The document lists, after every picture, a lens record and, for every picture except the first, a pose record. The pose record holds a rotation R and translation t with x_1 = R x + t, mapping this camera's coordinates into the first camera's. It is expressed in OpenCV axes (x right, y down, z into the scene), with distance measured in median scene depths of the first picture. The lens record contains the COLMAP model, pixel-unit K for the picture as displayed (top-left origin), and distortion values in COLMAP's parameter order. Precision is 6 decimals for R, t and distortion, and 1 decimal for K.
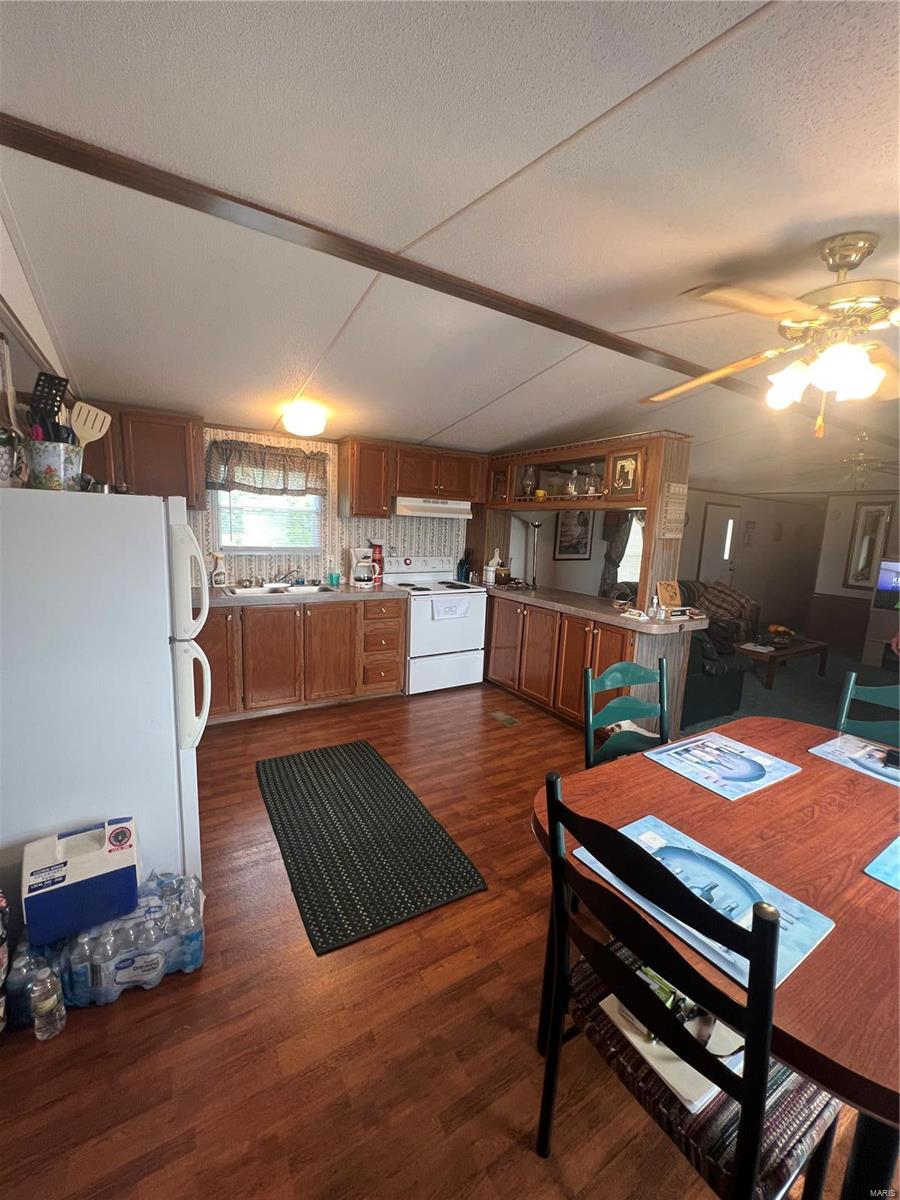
lens RADIAL K [[480.5, 0, 454.2], [0, 480.5, 592.4], [0, 0, 1]] dist [-0.002307, -0.000125]
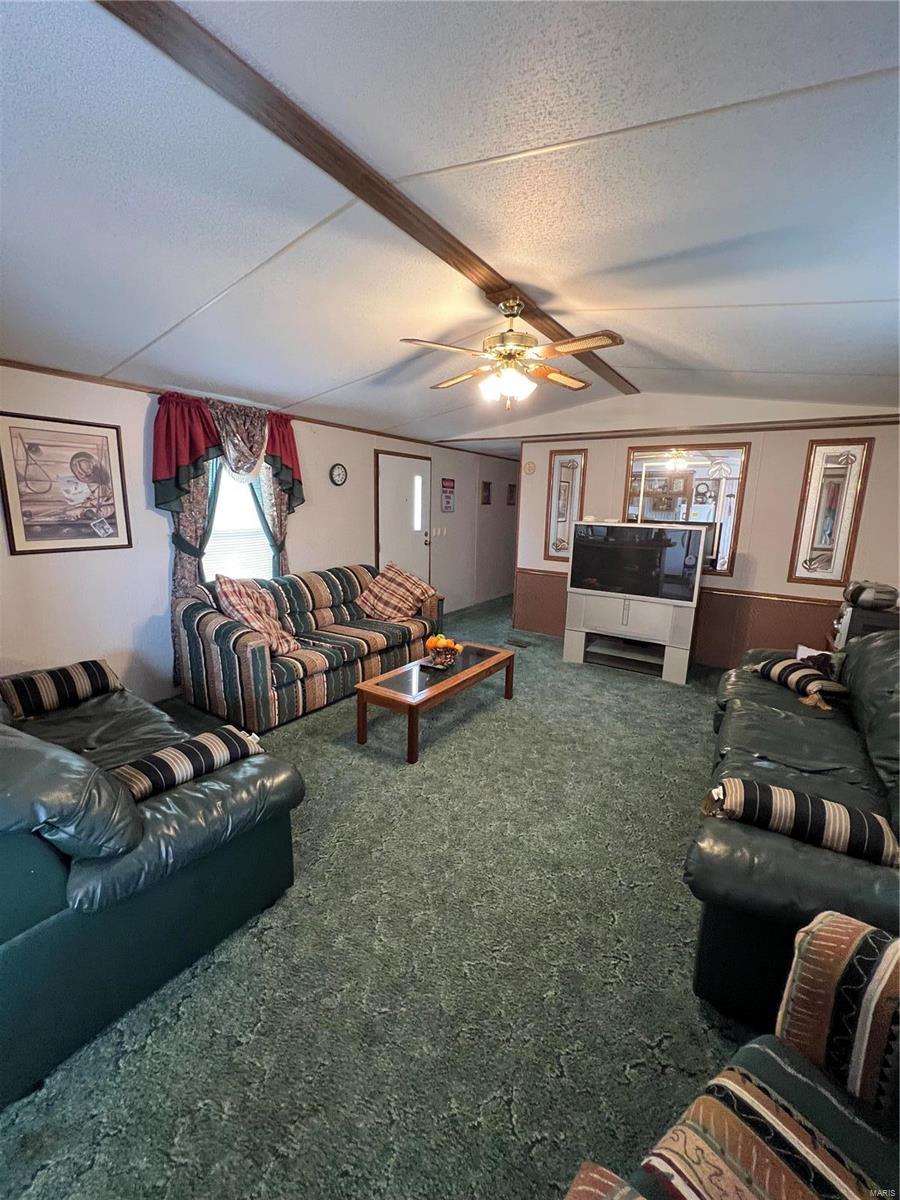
lens RADIAL K [[480.5, 0, 454.2], [0, 480.5, 592.4], [0, 0, 1]] dist [-0.002307, -0.000125]
pose [[0.911811, -0.094756, 0.399527, 0.579445], [0.068263, 0.994450, 0.080063, -0.053046], [-0.404896, -0.045730, 0.913218, 0.538996]]
